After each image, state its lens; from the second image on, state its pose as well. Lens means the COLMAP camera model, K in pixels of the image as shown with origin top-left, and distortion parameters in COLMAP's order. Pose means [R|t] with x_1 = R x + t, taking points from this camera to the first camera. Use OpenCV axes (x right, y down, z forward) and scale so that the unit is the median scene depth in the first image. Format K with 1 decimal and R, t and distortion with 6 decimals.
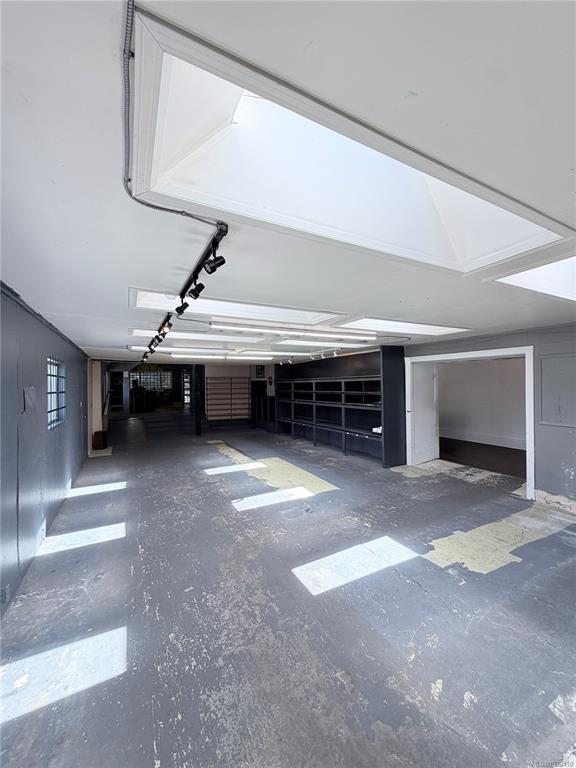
lens RADIAL K [[305.2, 0, 283.3], [0, 305.2, 383.5], [0, 0, 1]] dist [0.002522, -0.000127]
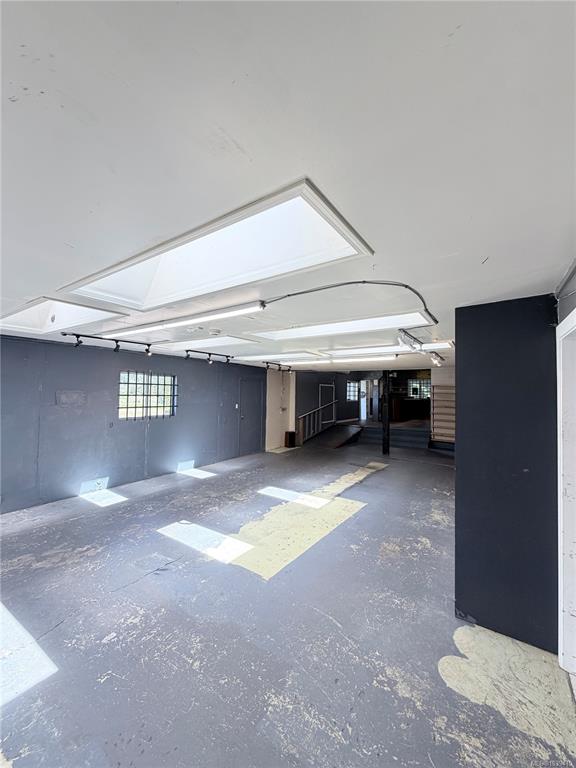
lens RADIAL K [[305.2, 0, 286.7], [0, 305.2, 383.0], [0, 0, 1]] dist [0.002522, -0.000127]
pose [[0.471662, -0.005619, -0.881761, 0.756464], [-0.020365, 0.999644, -0.017263, -0.014672], [0.881544, 0.026100, 0.471380, 0.804236]]
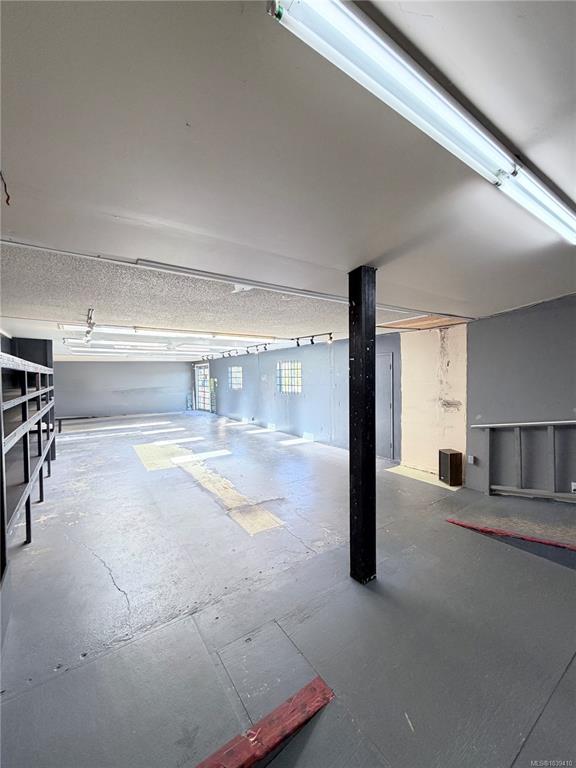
lens RADIAL K [[305.2, 0, 291.3], [0, 305.2, 384.5], [0, 0, 1]] dist [0.002522, -0.000127]
pose [[-0.992498, 0.035181, -0.117092, -0.439070], [0.032153, 0.999101, 0.027646, 0.019454], [0.117959, 0.023674, -0.992736, 2.746412]]
